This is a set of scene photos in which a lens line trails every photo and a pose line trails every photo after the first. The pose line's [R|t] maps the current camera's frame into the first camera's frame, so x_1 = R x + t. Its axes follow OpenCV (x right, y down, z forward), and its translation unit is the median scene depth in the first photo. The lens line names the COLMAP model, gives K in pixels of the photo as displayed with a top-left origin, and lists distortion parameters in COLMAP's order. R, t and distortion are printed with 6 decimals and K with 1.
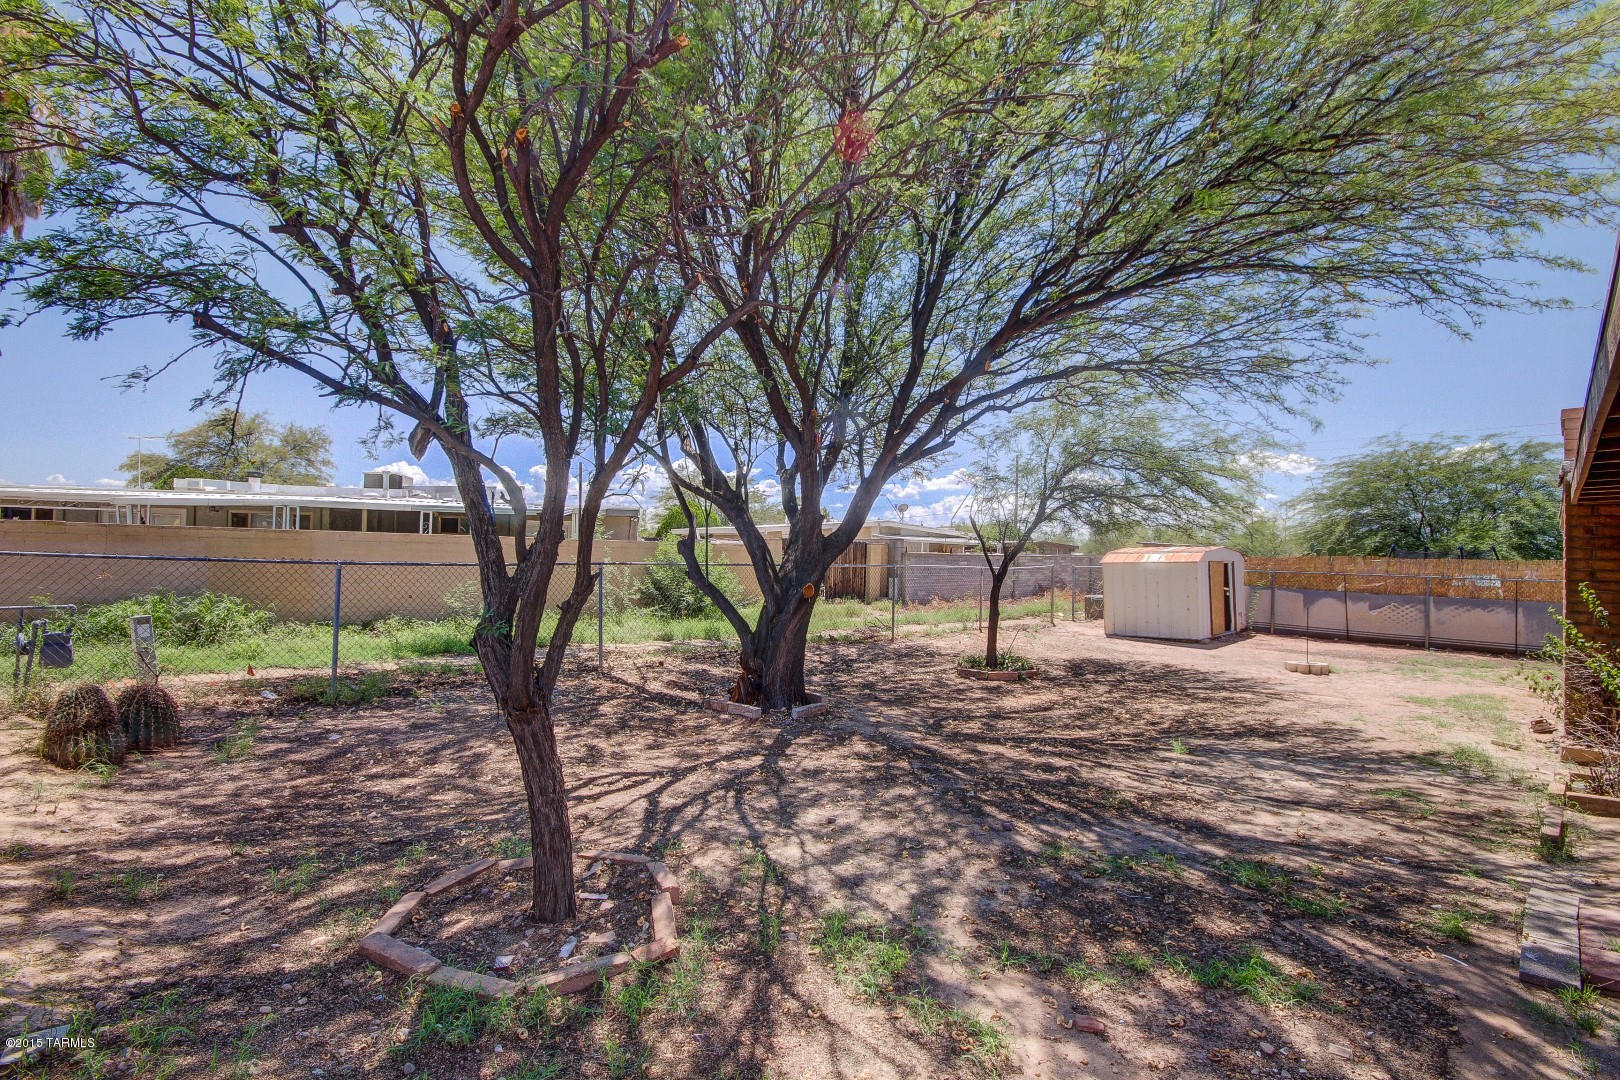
lens RADIAL K [[758.4, 0, 809.1], [0, 758.4, 546.2], [0, 0, 1]] dist [0.000845, -0.005502]
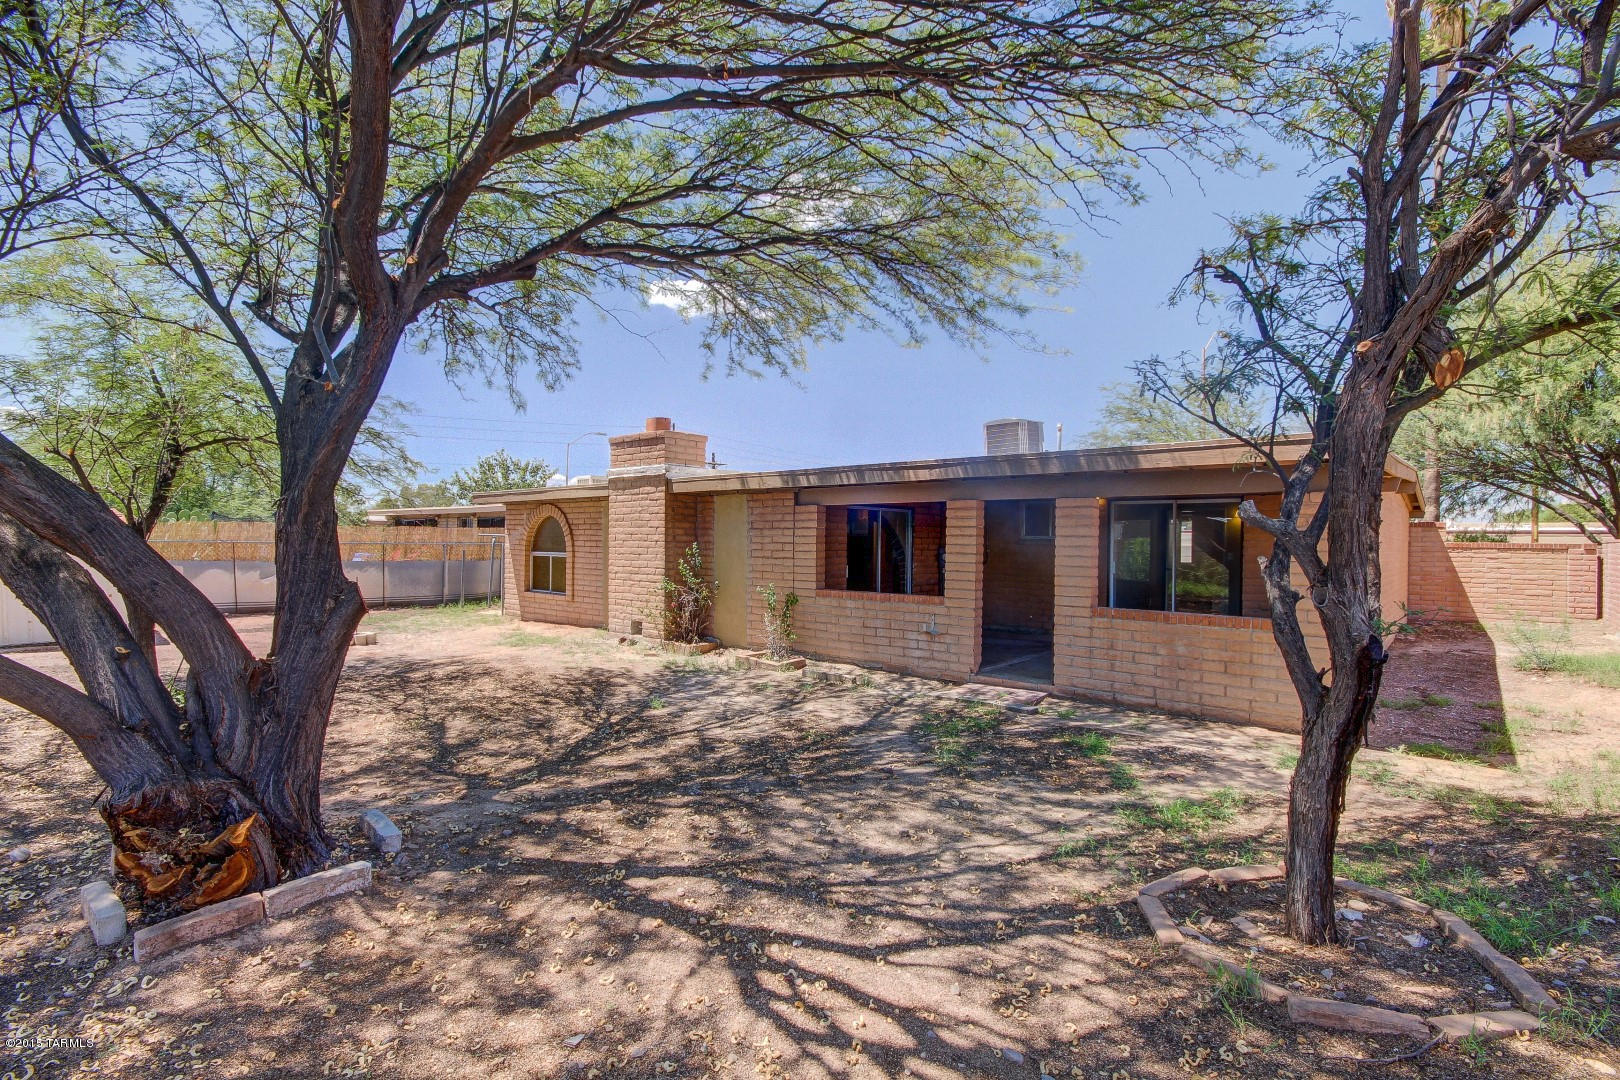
lens RADIAL K [[758.4, 0, 809.7], [0, 758.4, 541.7], [0, 0, 1]] dist [0.000845, -0.005502]
pose [[-0.078360, -0.021165, 0.996700, -0.796356], [-0.020421, 0.999599, 0.019622, 0.007370], [-0.996716, -0.018816, -0.078761, 1.135314]]
